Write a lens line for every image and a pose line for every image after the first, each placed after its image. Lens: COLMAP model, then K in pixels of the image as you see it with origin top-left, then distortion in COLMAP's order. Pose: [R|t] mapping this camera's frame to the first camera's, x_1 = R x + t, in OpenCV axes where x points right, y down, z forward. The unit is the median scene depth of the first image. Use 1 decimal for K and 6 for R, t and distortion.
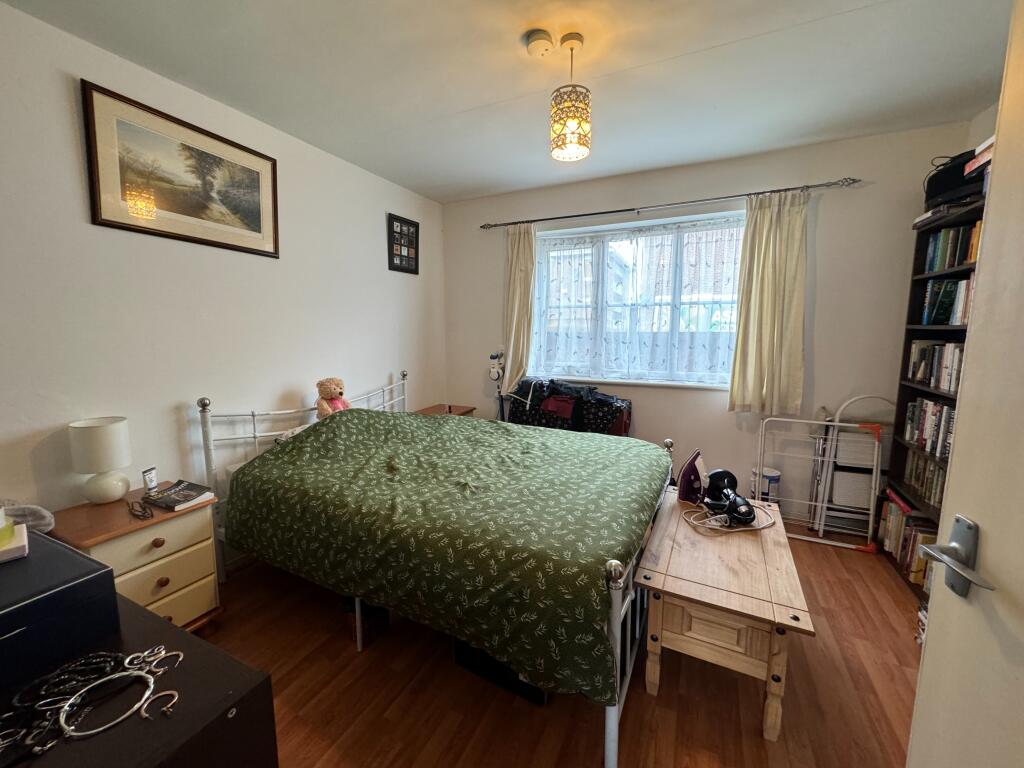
lens RADIAL K [[411.5, 0, 507.8], [0, 411.5, 383.8], [0, 0, 1]] dist [-0.000335, -0.000111]
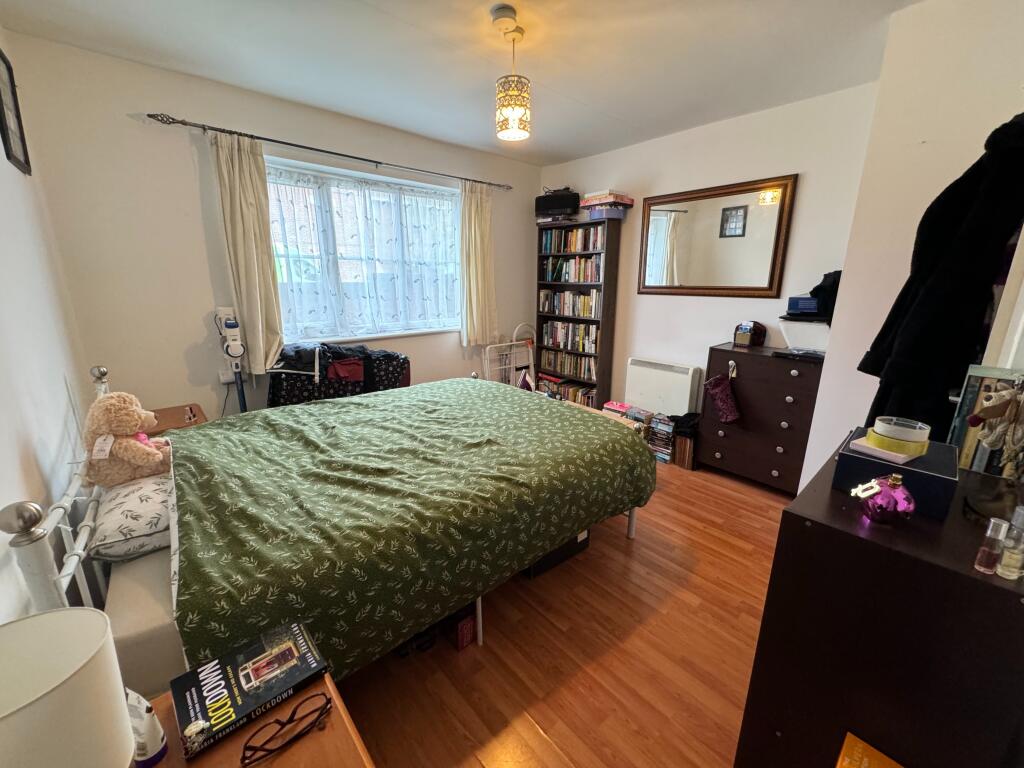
lens RADIAL K [[411.5, 0, 513.0], [0, 411.5, 385.5], [0, 0, 1]] dist [-0.000335, -0.000111]
pose [[0.371440, -0.231325, 0.899178, -0.736429], [0.116261, 0.972431, 0.202144, -0.071915], [-0.921149, 0.029455, 0.388094, 0.394653]]
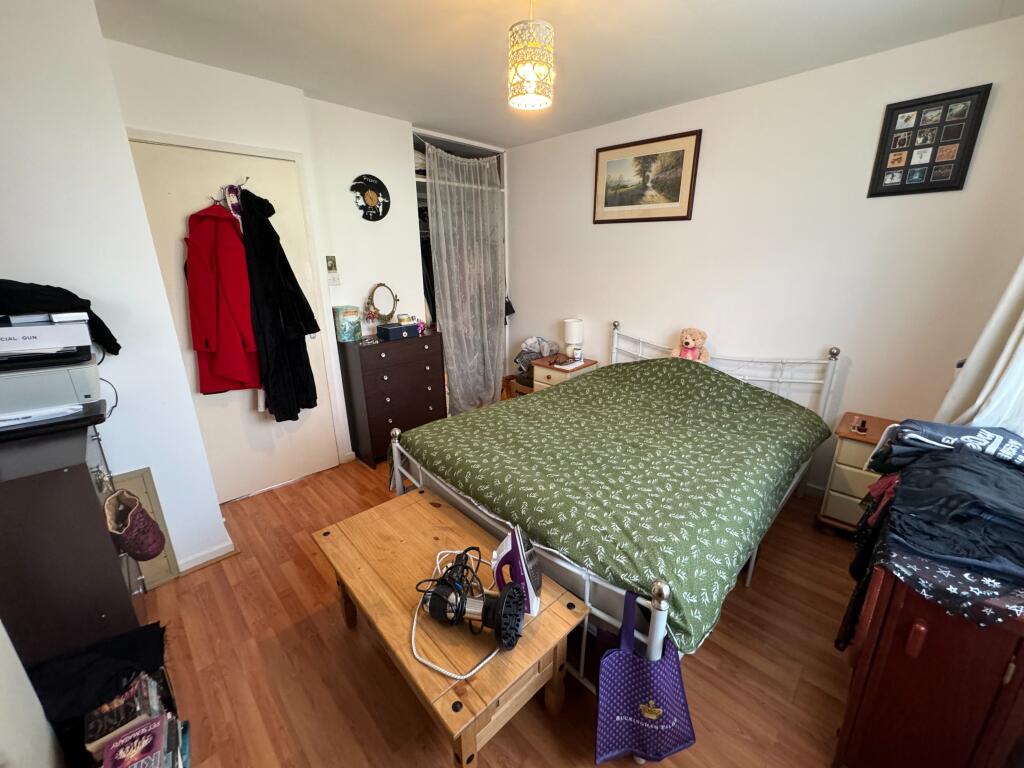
lens RADIAL K [[411.5, 0, 506.5], [0, 411.5, 379.4], [0, 0, 1]] dist [-0.000335, -0.000111]
pose [[-0.347745, 0.272432, -0.897137, 0.811135], [-0.116113, 0.936976, 0.329537, -0.202581], [0.930371, 0.218764, -0.294196, 0.954711]]
